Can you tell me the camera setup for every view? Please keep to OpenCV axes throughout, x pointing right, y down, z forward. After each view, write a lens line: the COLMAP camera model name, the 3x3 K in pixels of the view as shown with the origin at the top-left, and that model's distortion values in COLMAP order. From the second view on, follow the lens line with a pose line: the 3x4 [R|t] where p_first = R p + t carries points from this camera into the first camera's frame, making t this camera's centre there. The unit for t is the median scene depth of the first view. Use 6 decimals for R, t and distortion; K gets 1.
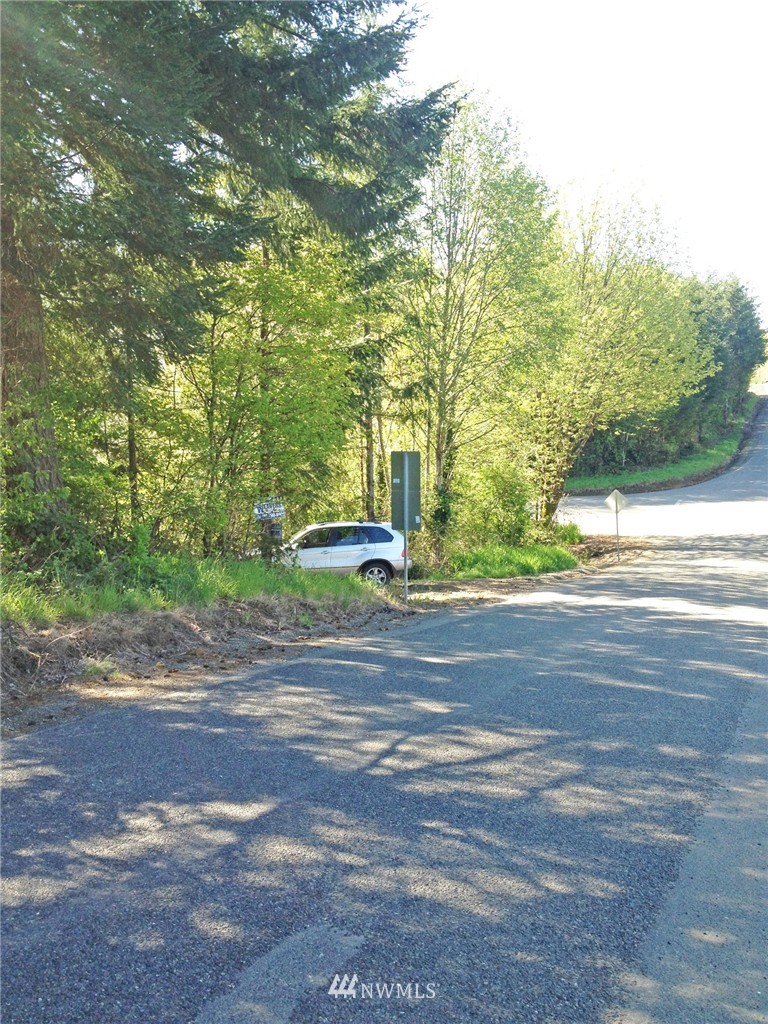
lens RADIAL K [[929.2, 0, 384.0], [0, 929.2, 512.0], [0, 0, 1]] dist [-0.010015, -0.029625]
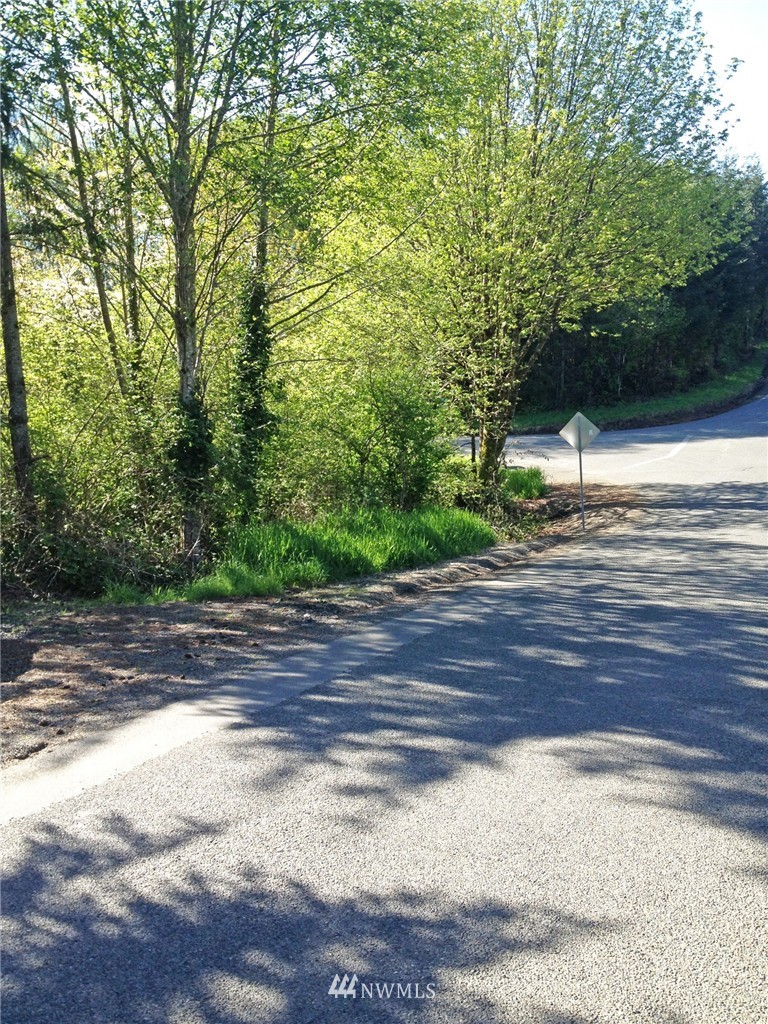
lens RADIAL K [[929.2, 0, 384.0], [0, 929.2, 512.0], [0, 0, 1]] dist [-0.010015, -0.029625]
pose [[0.999798, -0.014627, -0.013776, 0.099103], [0.015359, 0.998392, 0.054568, 0.005065], [0.012956, -0.054769, 0.998415, 0.297772]]
